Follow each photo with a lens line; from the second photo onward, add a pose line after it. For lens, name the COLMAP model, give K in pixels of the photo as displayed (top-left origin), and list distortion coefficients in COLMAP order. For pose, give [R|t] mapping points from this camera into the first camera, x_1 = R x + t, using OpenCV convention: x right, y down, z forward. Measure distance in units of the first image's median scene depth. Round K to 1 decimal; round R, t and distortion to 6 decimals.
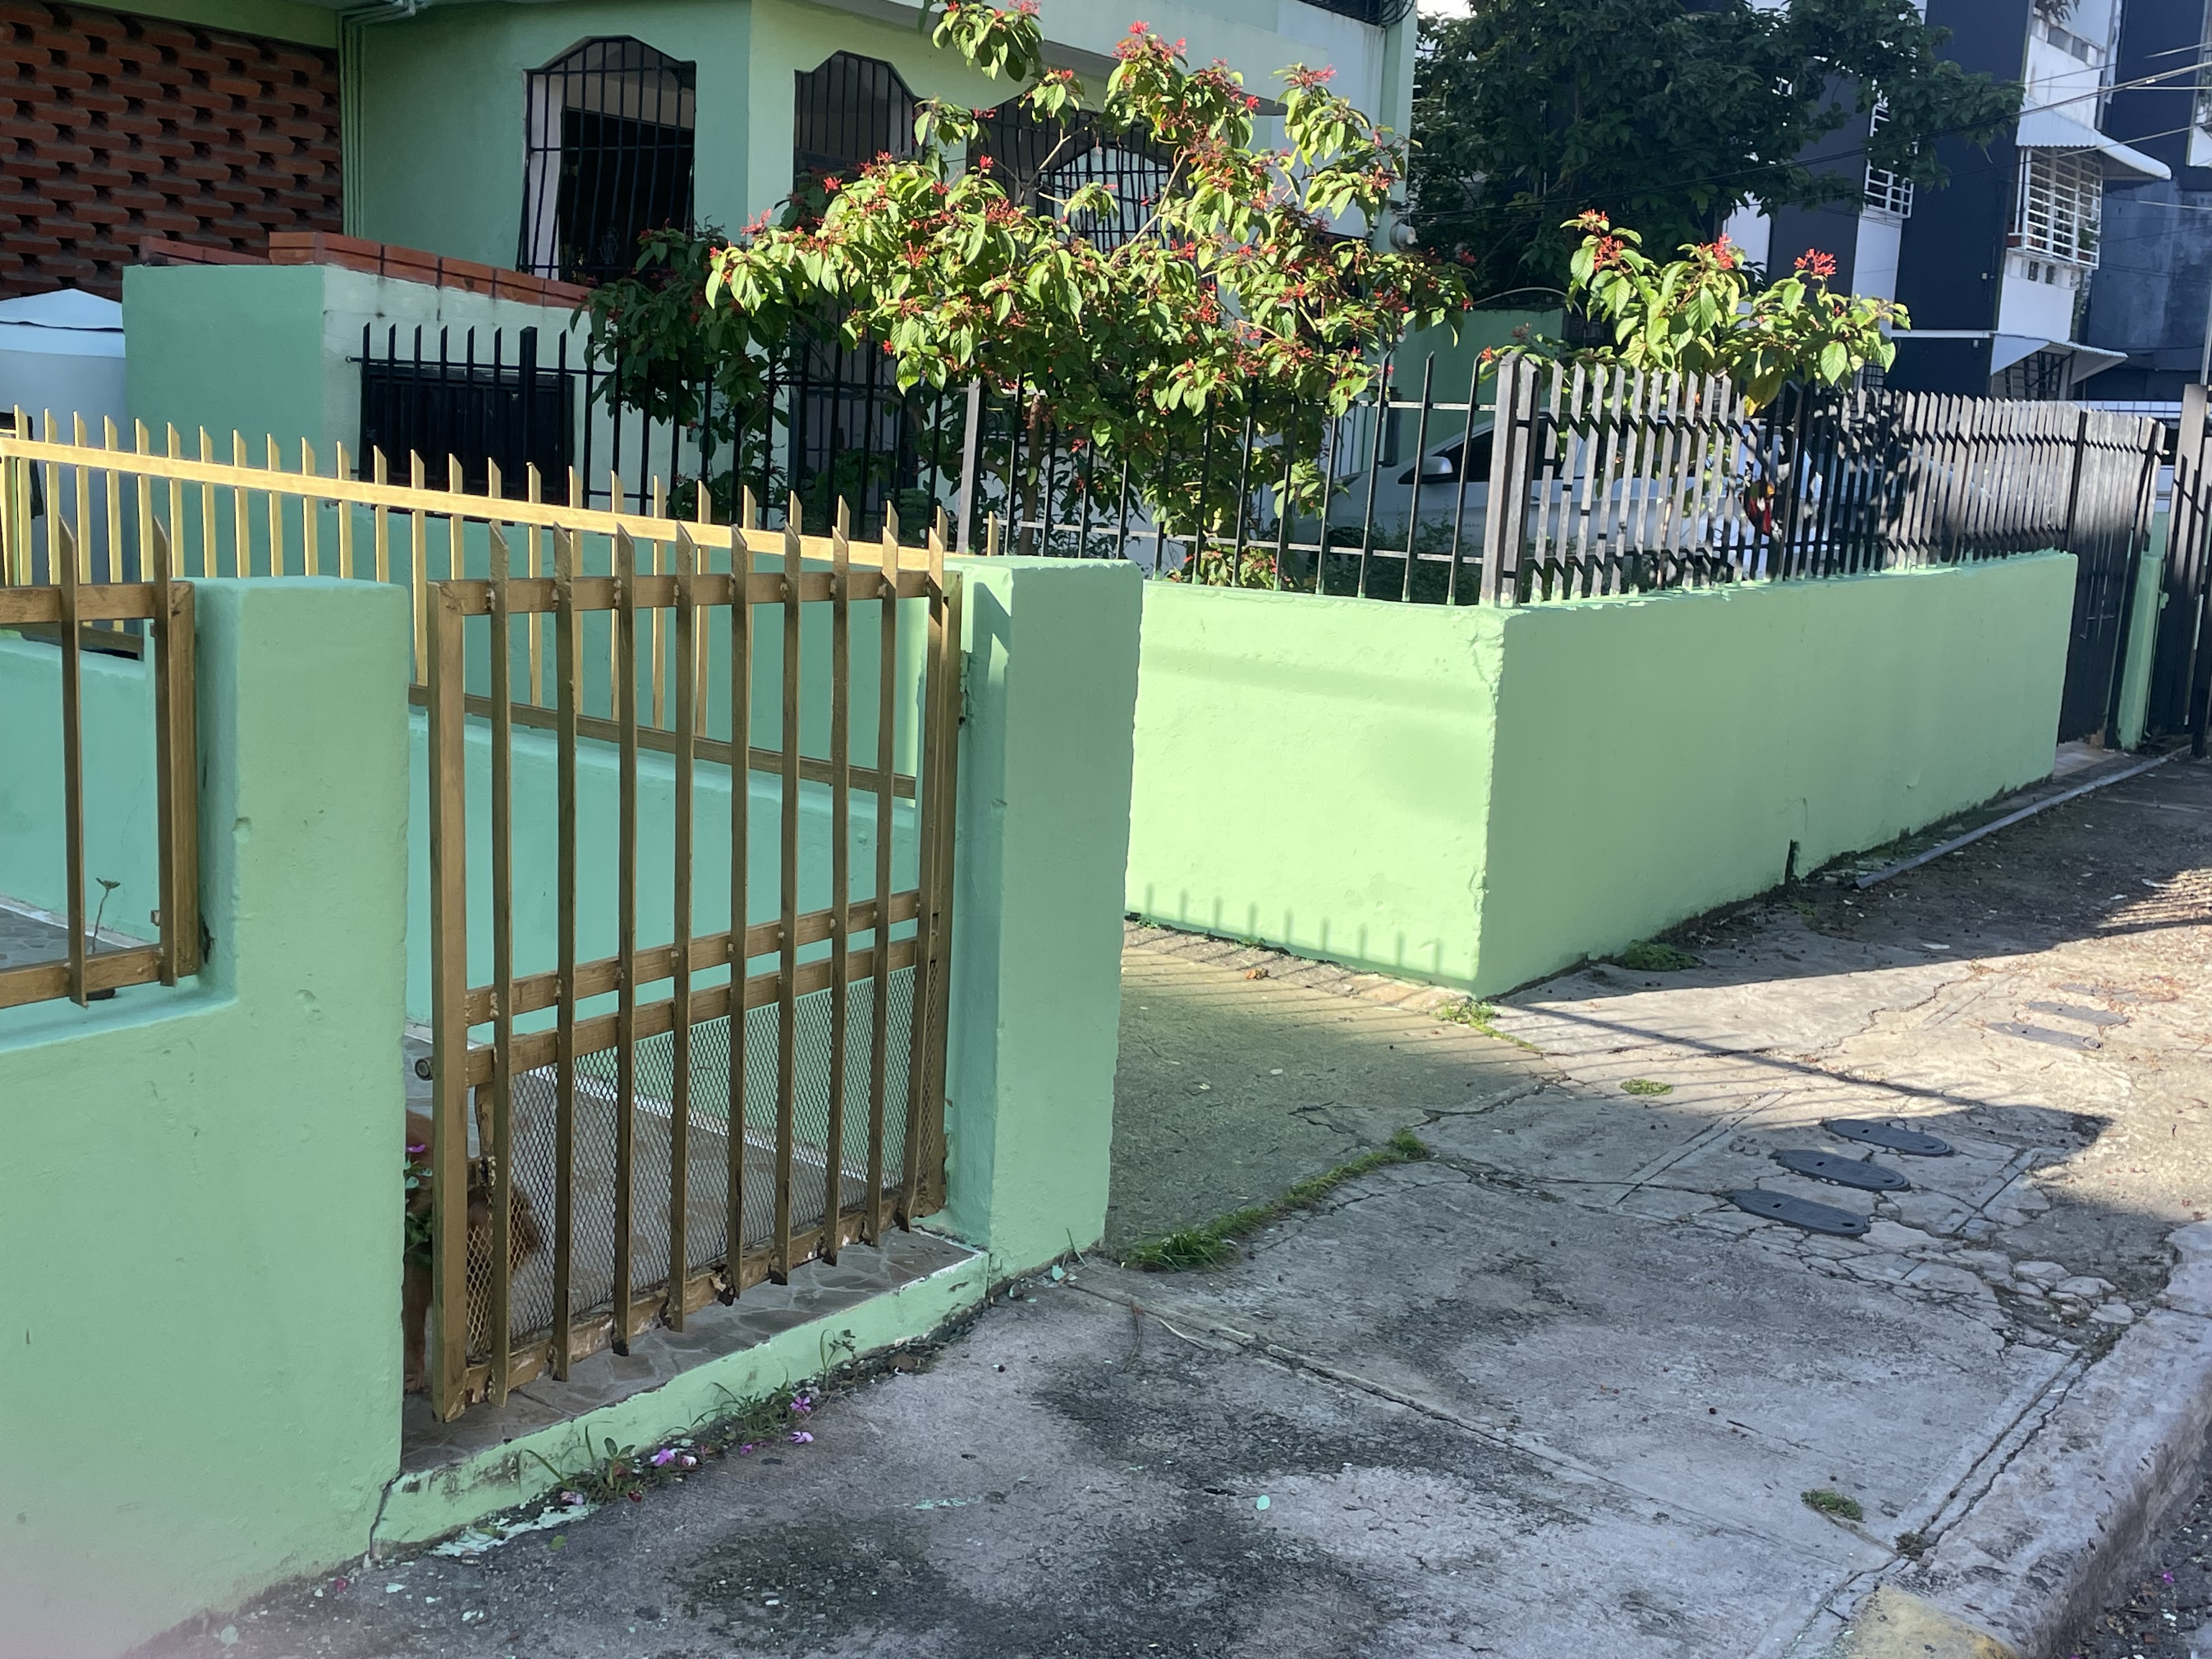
lens RADIAL K [[2471.3, 0, 1112.7], [0, 2471.3, 826.7], [0, 0, 1]] dist [0.026415, 0.000000]
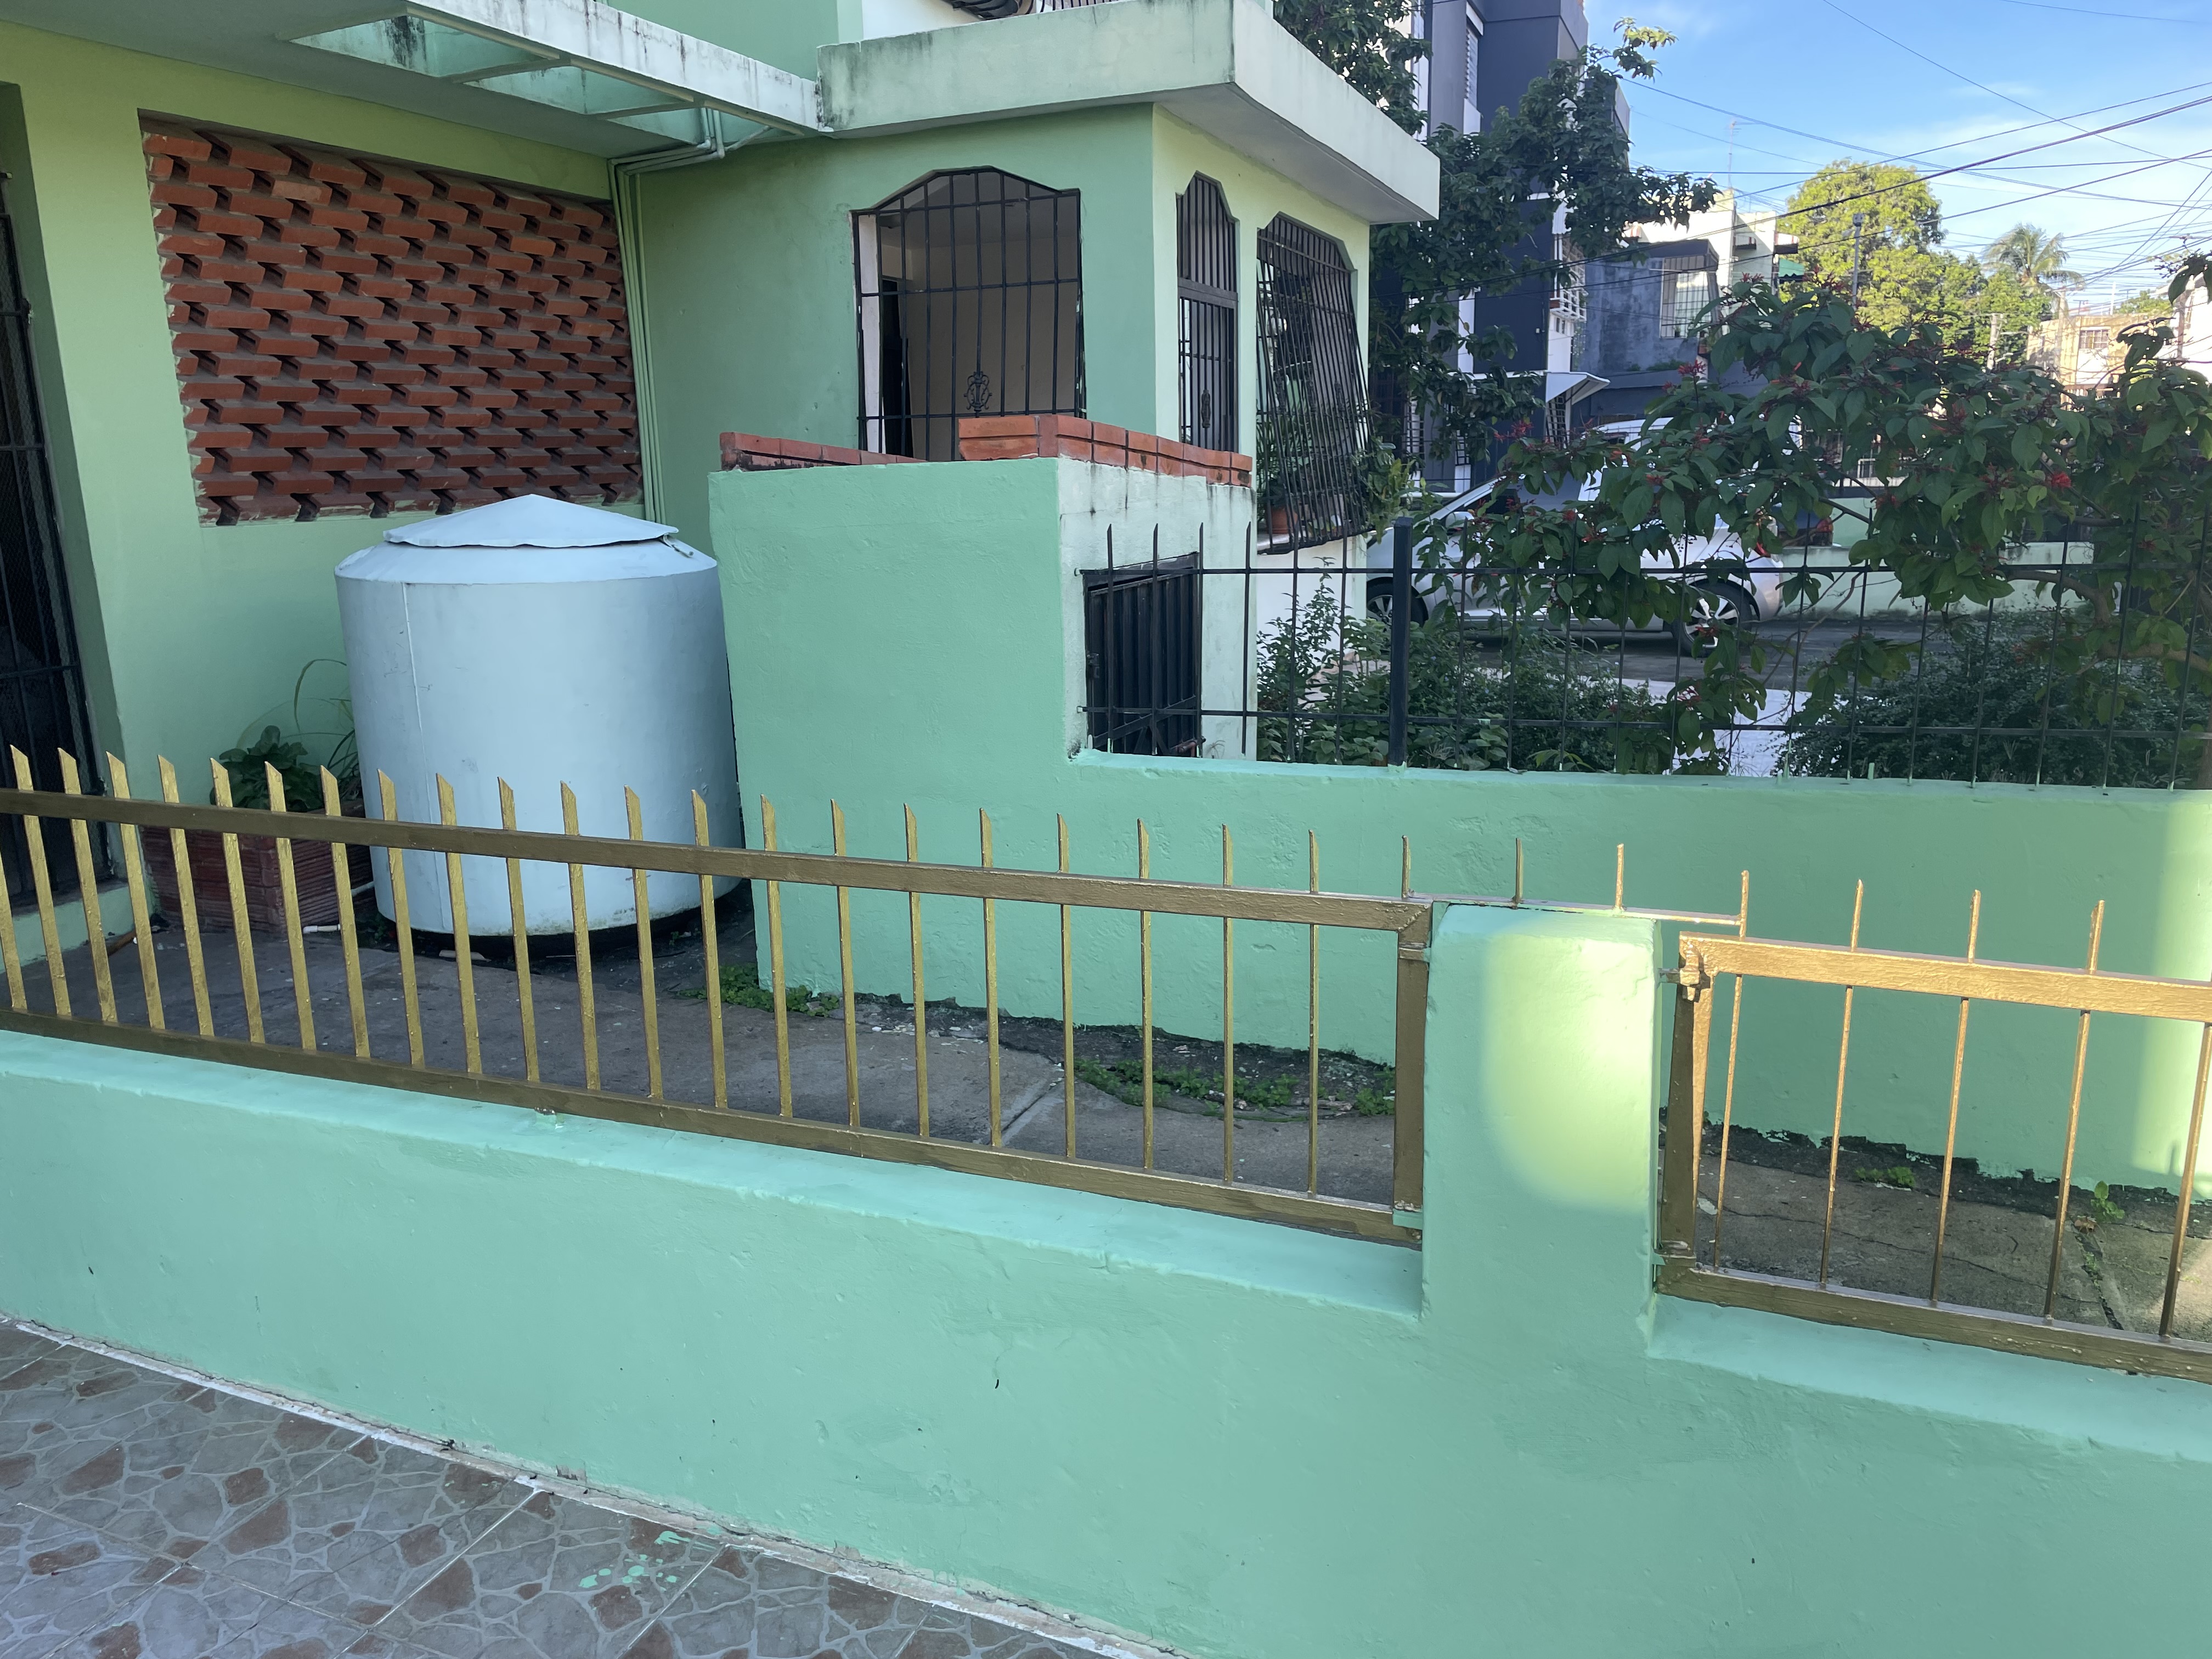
lens RADIAL K [[1668.3, 0, 1097.8], [0, 1668.3, 840.1], [0, 0, 1]] dist [0.031773, -0.039104]
pose [[0.978860, -0.114800, 0.169275, -0.282722], [0.104141, 0.992055, 0.070587, -0.101170], [-0.176033, -0.051467, 0.983038, 0.340535]]
